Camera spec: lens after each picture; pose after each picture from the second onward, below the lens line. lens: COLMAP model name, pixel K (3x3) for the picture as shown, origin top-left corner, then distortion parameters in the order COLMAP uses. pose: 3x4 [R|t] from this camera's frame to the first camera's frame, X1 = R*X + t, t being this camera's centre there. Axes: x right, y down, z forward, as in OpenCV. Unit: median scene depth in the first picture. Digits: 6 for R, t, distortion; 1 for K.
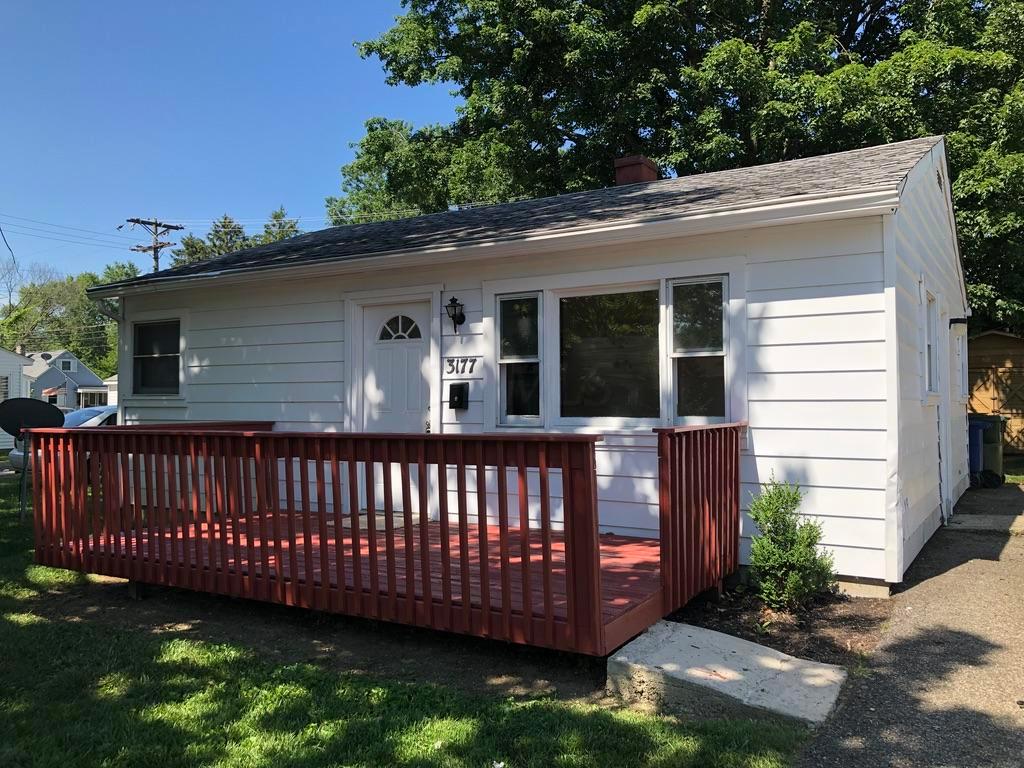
lens RADIAL K [[906.4, 0, 512.0], [0, 906.4, 384.0], [0, 0, 1]] dist [-0.032847, -0.001251]
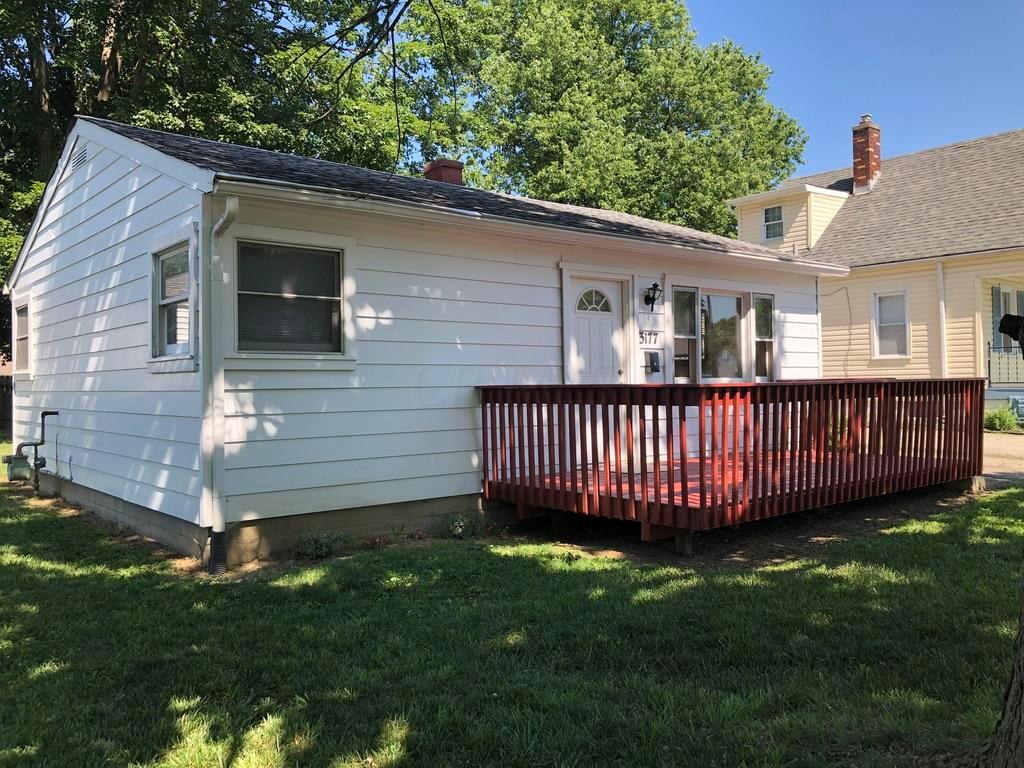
lens RADIAL K [[906.4, 0, 512.0], [0, 906.4, 384.0], [0, 0, 1]] dist [-0.032847, -0.001251]
pose [[0.292009, -0.016763, 0.956269, -1.301173], [-0.029601, 0.999209, 0.026554, 0.015816], [-0.955957, -0.036061, 0.291282, 0.804257]]
